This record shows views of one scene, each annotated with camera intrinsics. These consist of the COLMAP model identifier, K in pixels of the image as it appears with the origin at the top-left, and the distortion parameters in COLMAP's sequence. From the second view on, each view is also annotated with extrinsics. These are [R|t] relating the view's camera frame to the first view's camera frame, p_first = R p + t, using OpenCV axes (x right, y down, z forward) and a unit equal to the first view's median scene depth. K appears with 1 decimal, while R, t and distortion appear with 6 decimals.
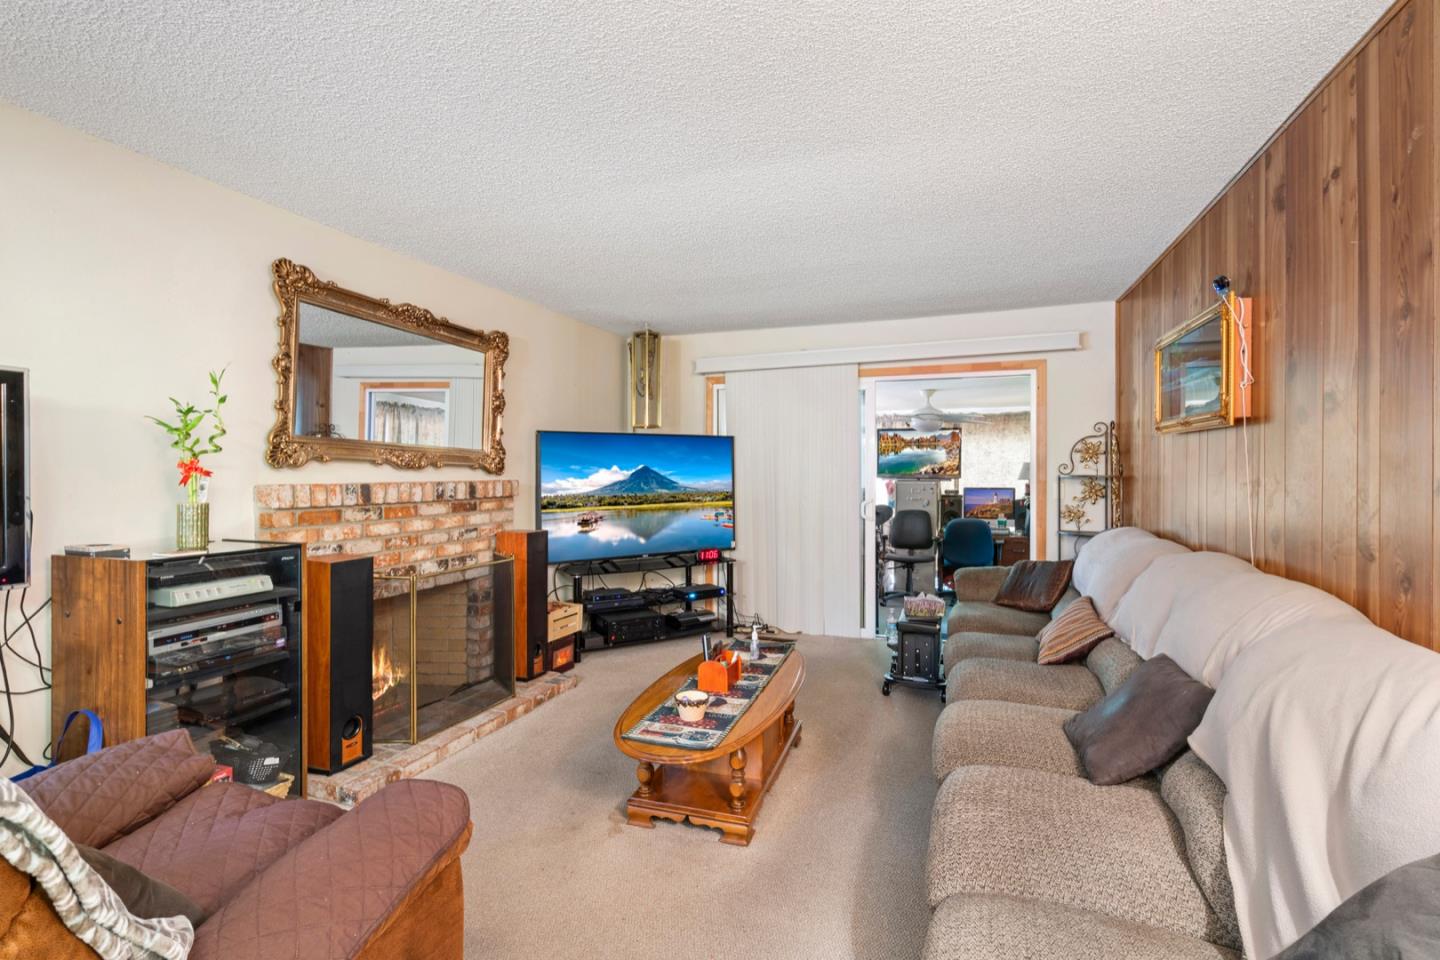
lens RADIAL K [[658.4, 0, 721.5], [0, 658.4, 473.2], [0, 0, 1]] dist [-0.000687, 0.006746]
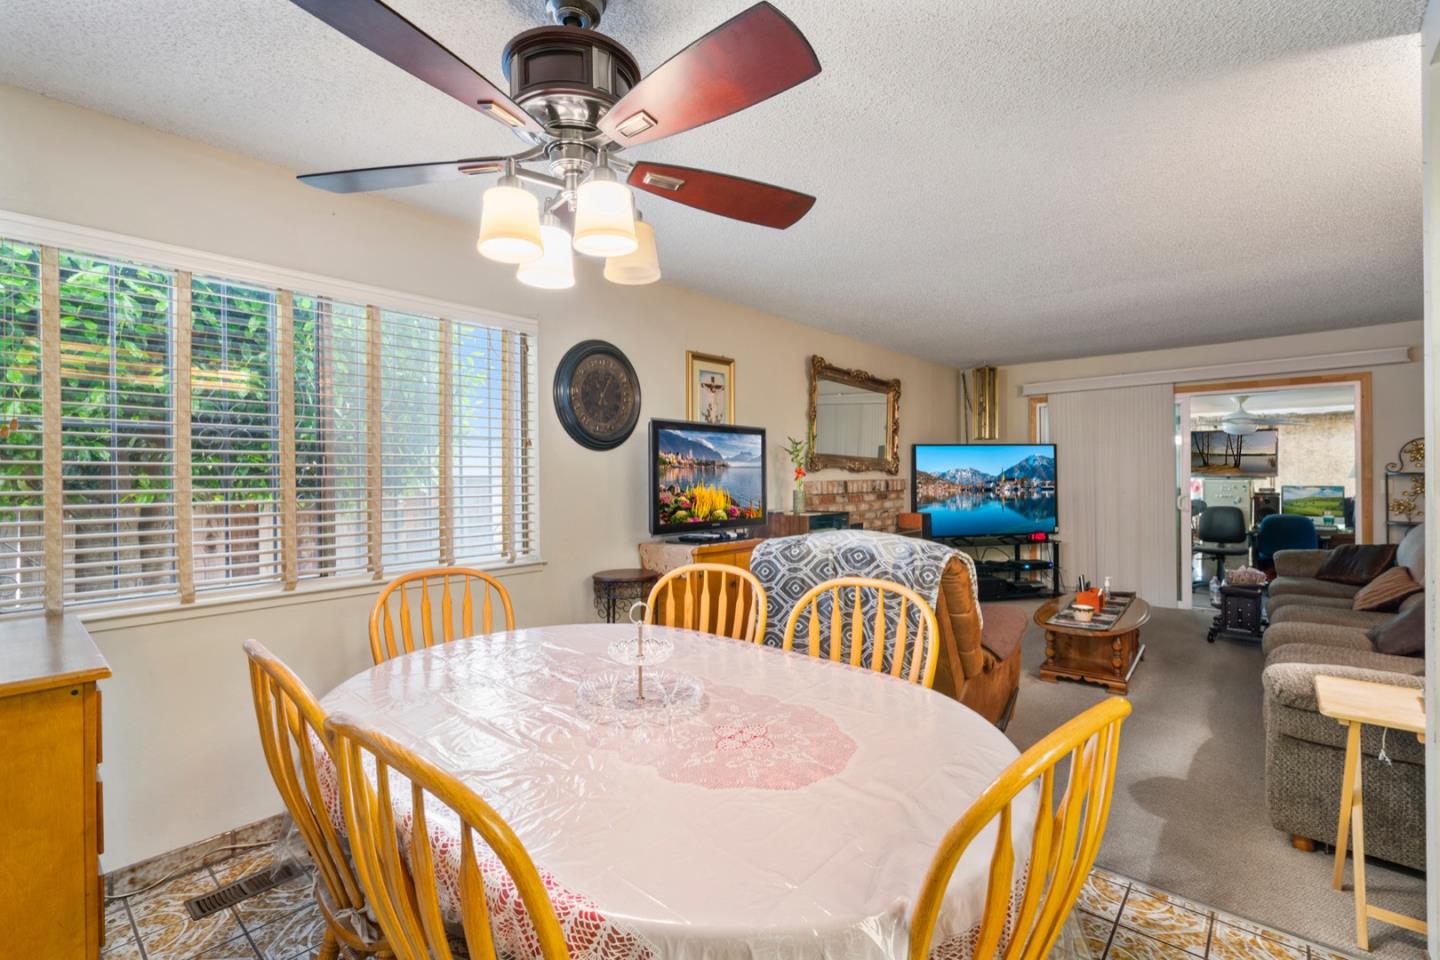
lens RADIAL K [[658.4, 0, 721.5], [0, 658.4, 473.2], [0, 0, 1]] dist [-0.000687, 0.006746]
pose [[0.939967, -0.006774, -0.341197, -0.180646], [0.006106, 0.999977, -0.003032, -0.000162], [0.341209, 0.000767, 0.939987, -0.476169]]
